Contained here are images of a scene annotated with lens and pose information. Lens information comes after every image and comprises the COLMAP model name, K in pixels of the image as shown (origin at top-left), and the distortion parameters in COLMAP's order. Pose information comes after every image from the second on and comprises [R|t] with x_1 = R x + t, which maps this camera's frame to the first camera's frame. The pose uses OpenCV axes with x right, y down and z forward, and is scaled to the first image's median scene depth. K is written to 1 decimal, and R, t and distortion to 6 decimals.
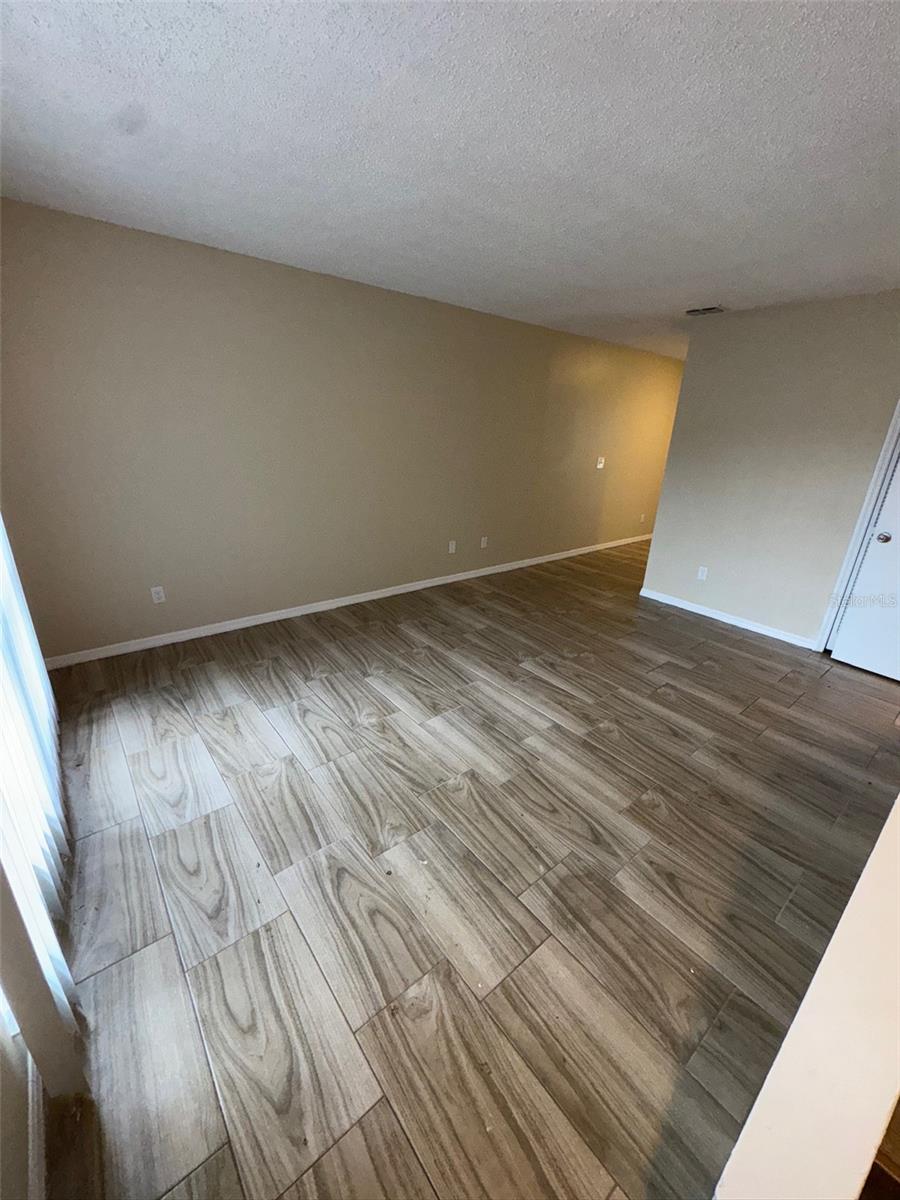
lens RADIAL K [[476.4, 0, 453.4], [0, 476.4, 599.7], [0, 0, 1]] dist [-0.002905, -0.000130]
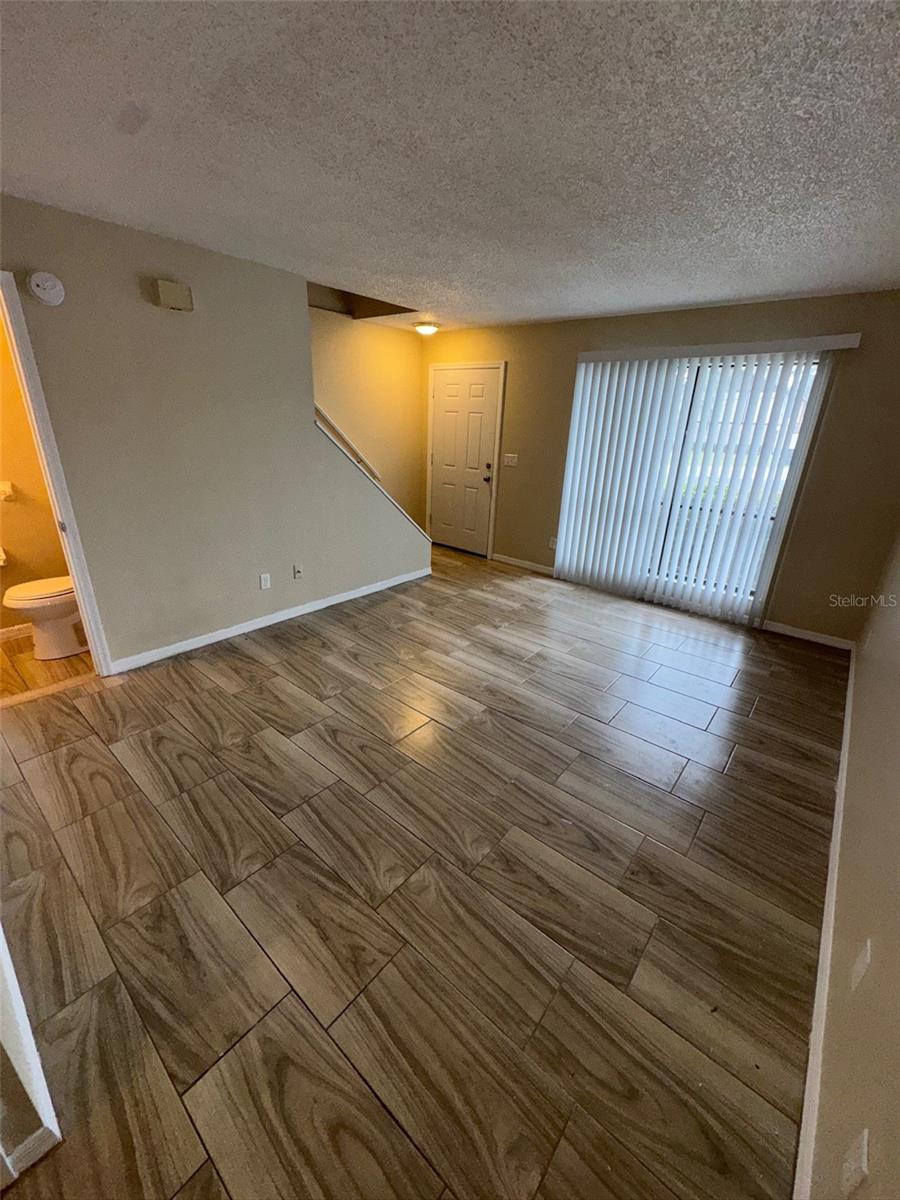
lens RADIAL K [[476.4, 0, 453.4], [0, 476.4, 599.7], [0, 0, 1]] dist [-0.002905, -0.000130]
pose [[-0.980011, -0.005066, -0.198878, 0.460233], [-0.135276, 0.749967, 0.647495, -0.693292], [0.145872, 0.661455, -0.735662, 1.868536]]
